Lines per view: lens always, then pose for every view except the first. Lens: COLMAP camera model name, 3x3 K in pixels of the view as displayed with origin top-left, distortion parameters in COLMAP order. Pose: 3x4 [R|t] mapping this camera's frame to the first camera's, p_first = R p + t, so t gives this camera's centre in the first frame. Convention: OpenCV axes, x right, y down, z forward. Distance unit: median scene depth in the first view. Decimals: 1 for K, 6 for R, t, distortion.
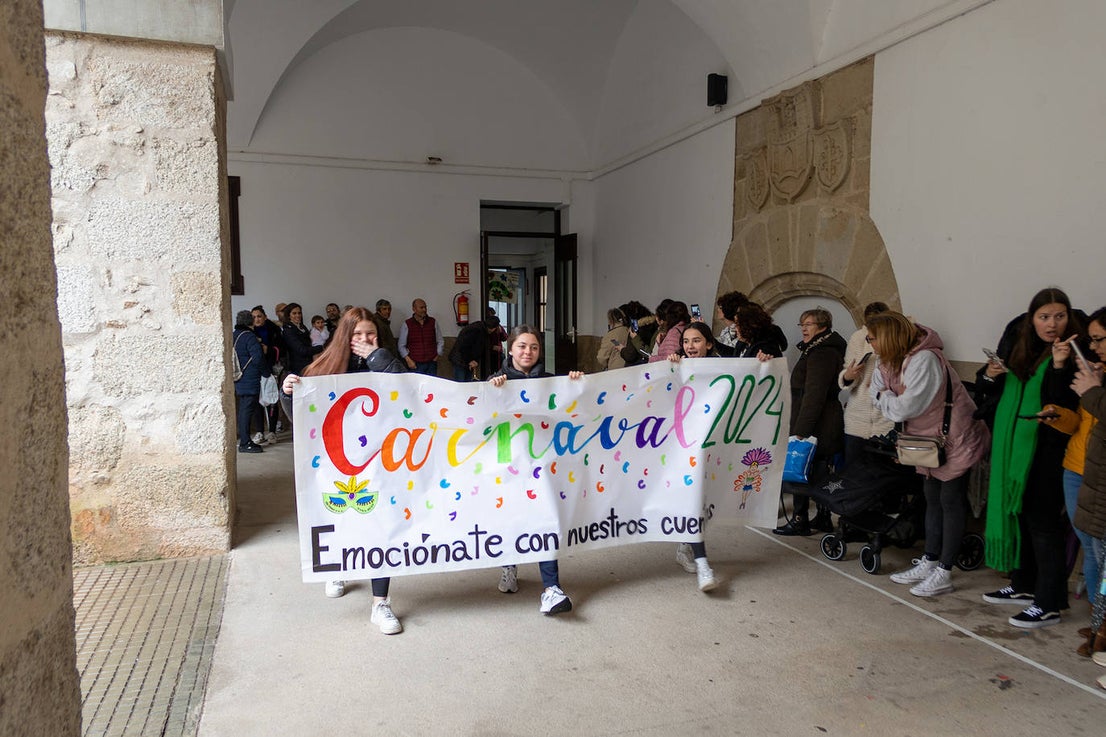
lens RADIAL K [[907.3, 0, 547.5], [0, 907.3, 387.5], [0, 0, 1]] dist [-0.008111, -0.012554]
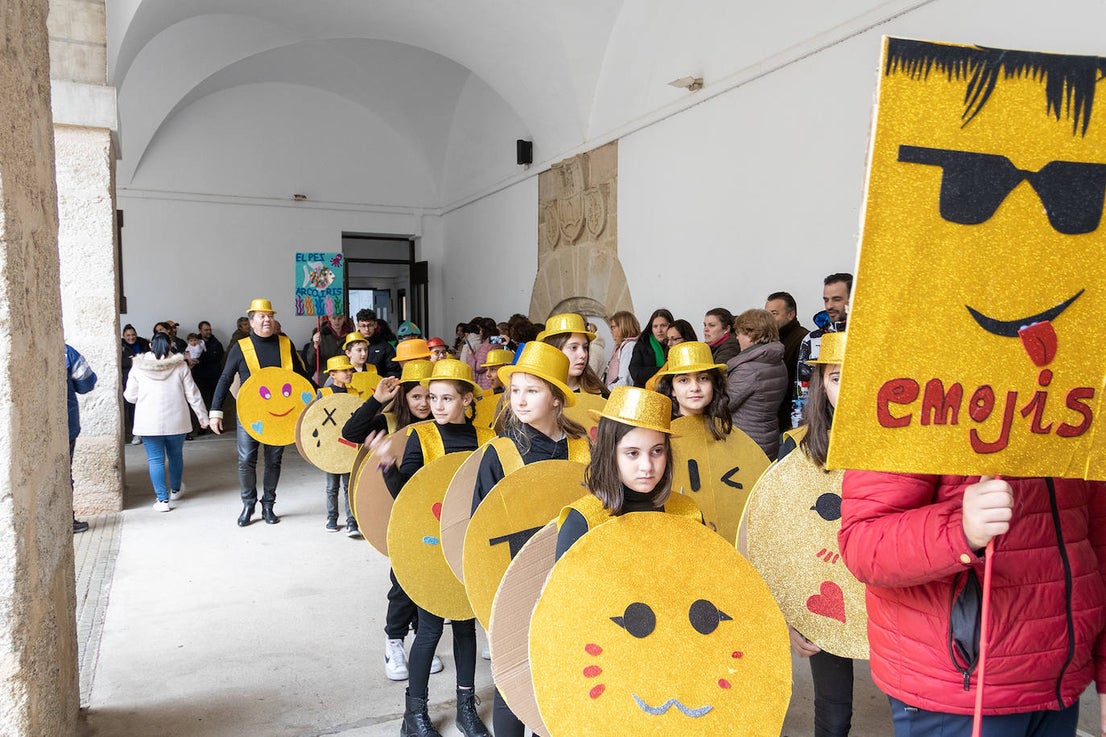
lens RADIAL K [[957.1, 0, 590.4], [0, 957.1, 388.1], [0, 0, 1]] dist [0.002267, -0.005485]
pose [[0.990281, -0.009041, 0.138785, 0.103464], [0.012138, 0.999696, -0.021483, 0.034273], [-0.138549, 0.022958, 0.990089, -0.374953]]
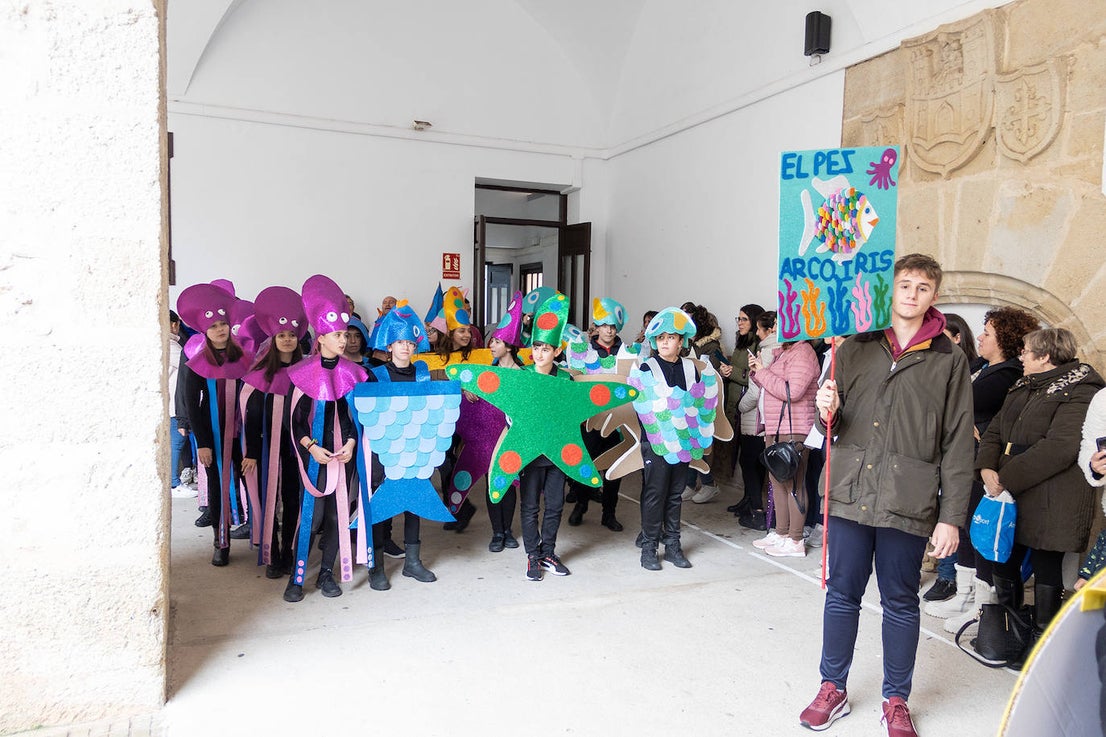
lens RADIAL K [[874.9, 0, 531.0], [0, 874.9, 374.4], [0, 0, 1]] dist [0.004323, -0.007010]
pose [[0.996425, 0.016215, 0.082916, -0.130659], [-0.014909, 0.999755, -0.016345, -0.026900], [-0.083160, 0.015050, 0.996423, 0.325748]]
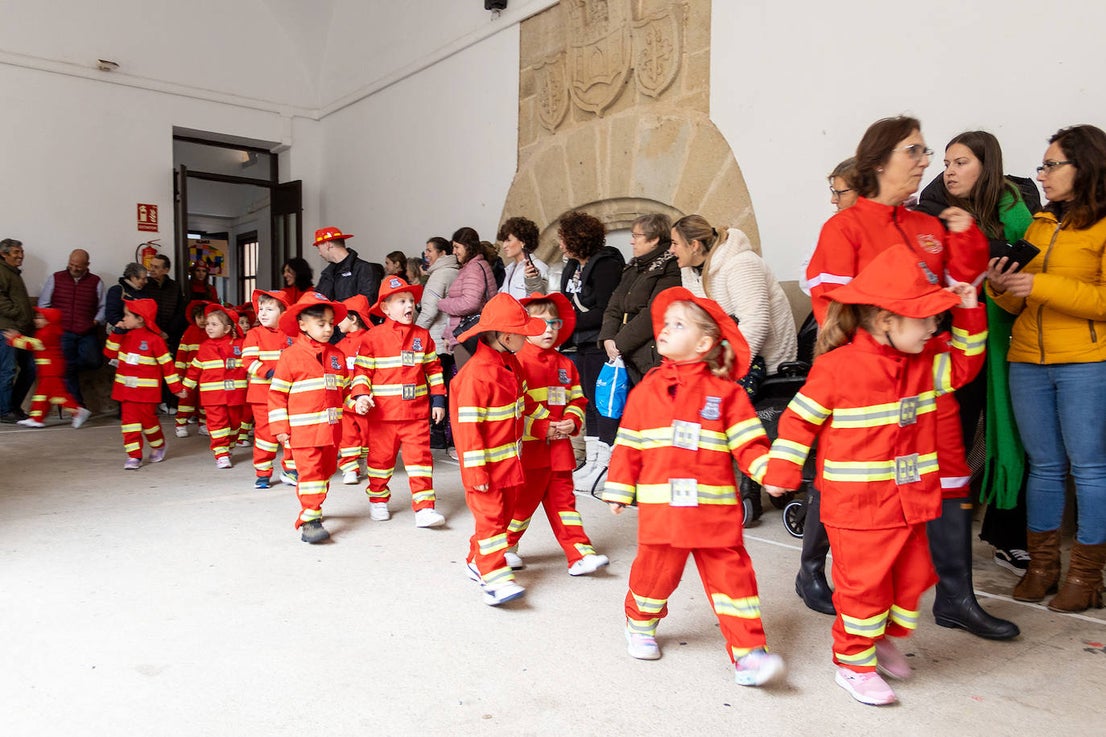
lens RADIAL K [[879.4, 0, 551.3], [0, 879.4, 380.2], [0, 0, 1]] dist [0.071387, -0.099034]
pose [[0.933499, -0.005322, 0.358541, -0.069205], [0.021606, 0.998908, -0.041425, 0.074932], [-0.357929, 0.046417, 0.932594, 0.273662]]
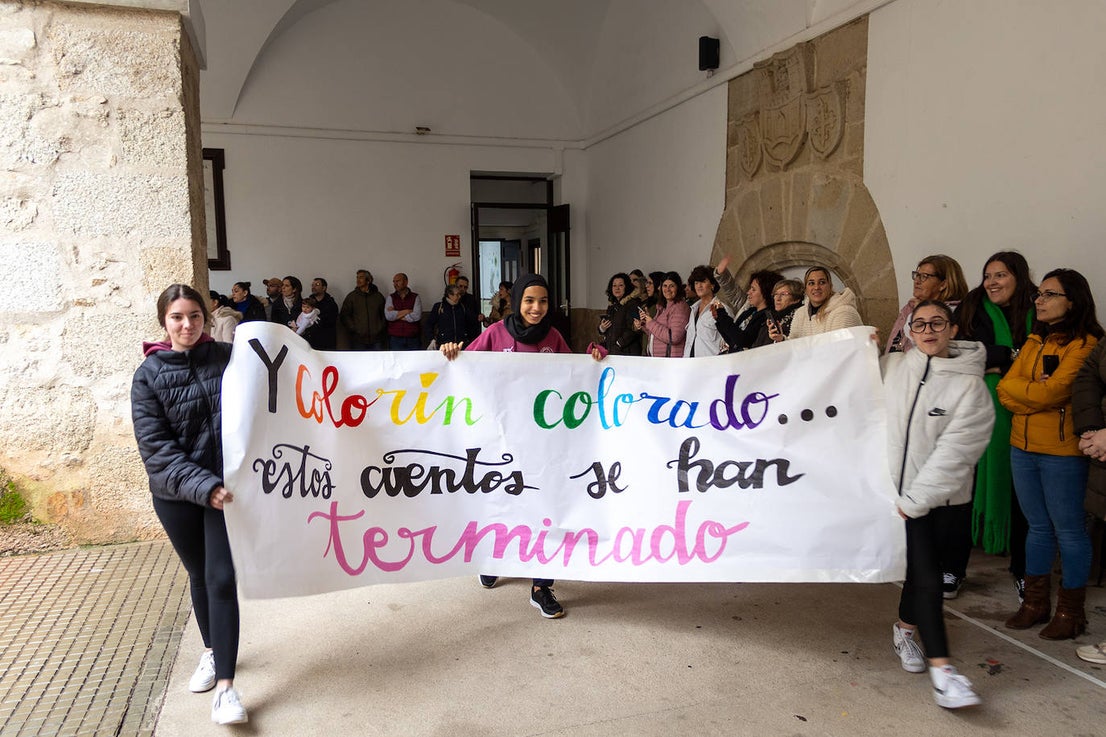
lens RADIAL K [[907.3, 0, 547.5], [0, 907.3, 387.5], [0, 0, 1]] dist [-0.008111, -0.012554]
pose [[0.999946, -0.008366, -0.006211, 0.020226], [0.008552, 0.999496, 0.030573, -0.002967], [0.005952, -0.030624, 0.999513, 0.022282]]
